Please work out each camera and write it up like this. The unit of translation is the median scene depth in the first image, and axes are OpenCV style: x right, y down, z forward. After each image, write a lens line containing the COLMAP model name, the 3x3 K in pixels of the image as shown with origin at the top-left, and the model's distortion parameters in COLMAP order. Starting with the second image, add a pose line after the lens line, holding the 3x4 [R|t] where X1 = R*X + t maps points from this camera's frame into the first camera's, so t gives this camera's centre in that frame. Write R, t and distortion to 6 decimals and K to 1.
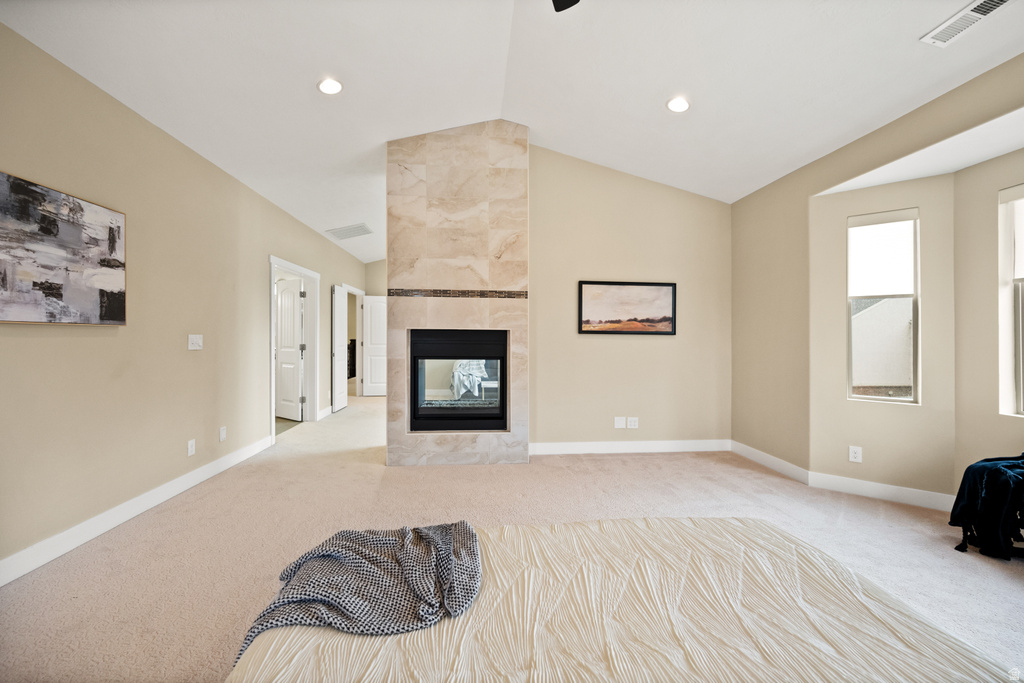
lens RADIAL K [[414.1, 0, 512.0], [0, 414.1, 341.5], [0, 0, 1]] dist [0.000934, 0.000054]
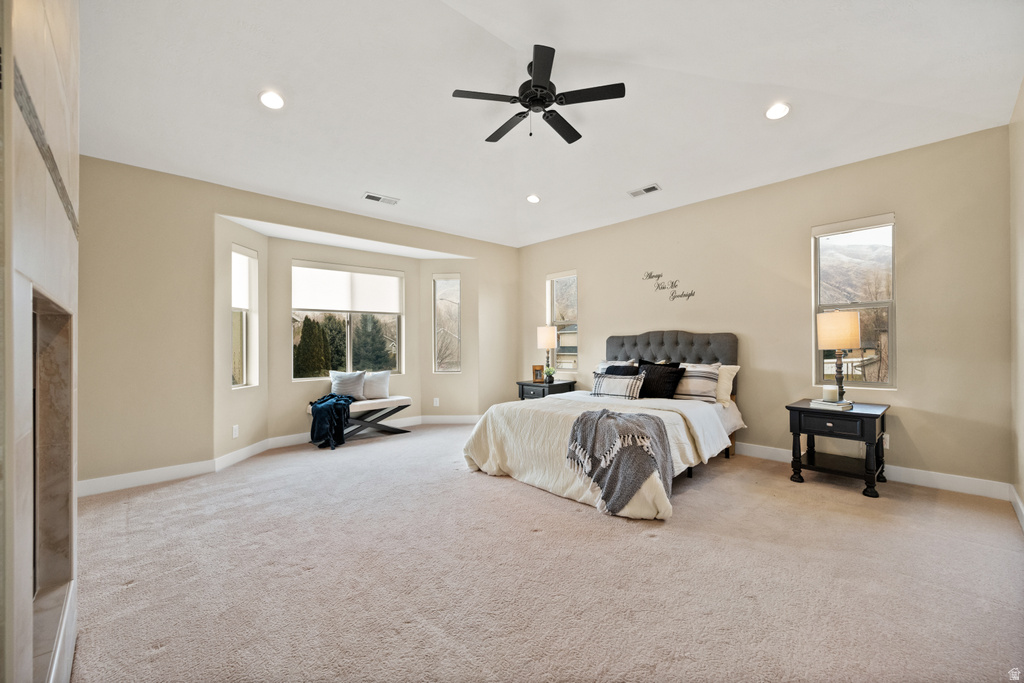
lens RADIAL K [[413.3, 0, 513.3], [0, 413.3, 338.1], [0, 0, 1]] dist [0.014110, 0.000016]
pose [[-0.624393, 0.006276, 0.781085, -0.577405], [0.007727, 0.999968, -0.001857, -0.003572], [-0.781072, 0.004876, -0.624422, 0.932654]]
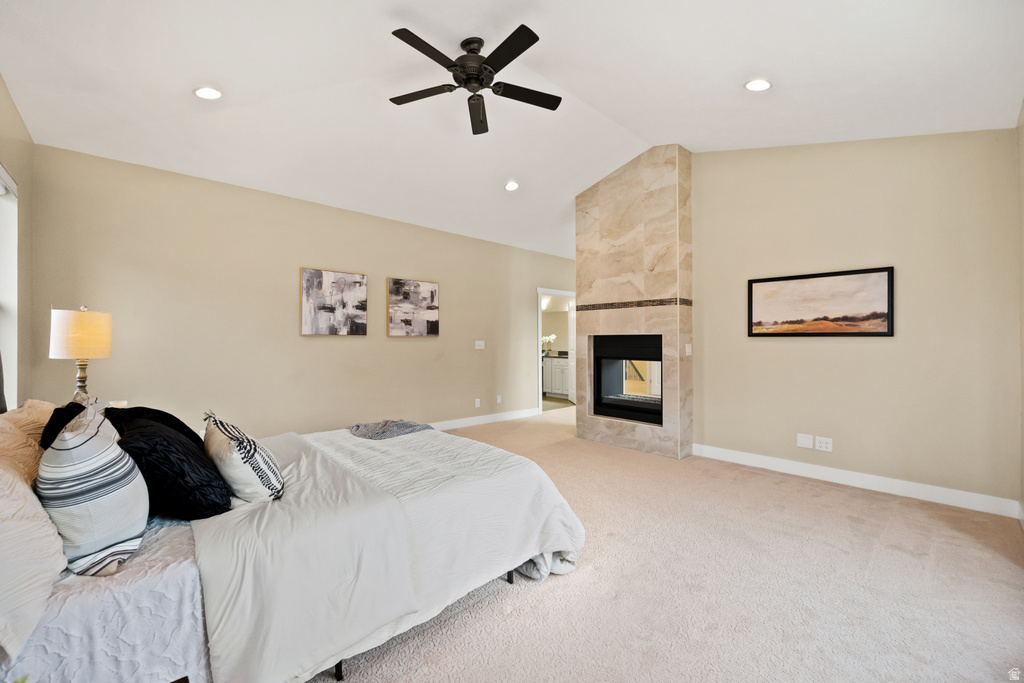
lens RADIAL K [[414.6, 0, 510.5], [0, 414.6, 347.8], [0, 0, 1]] dist [0.000137, 0.000059]
pose [[0.613491, 0.005891, -0.789679, 0.625603], [-0.004809, 0.999982, 0.003724, 0.005983], [0.789687, 0.001513, 0.613508, 0.003919]]
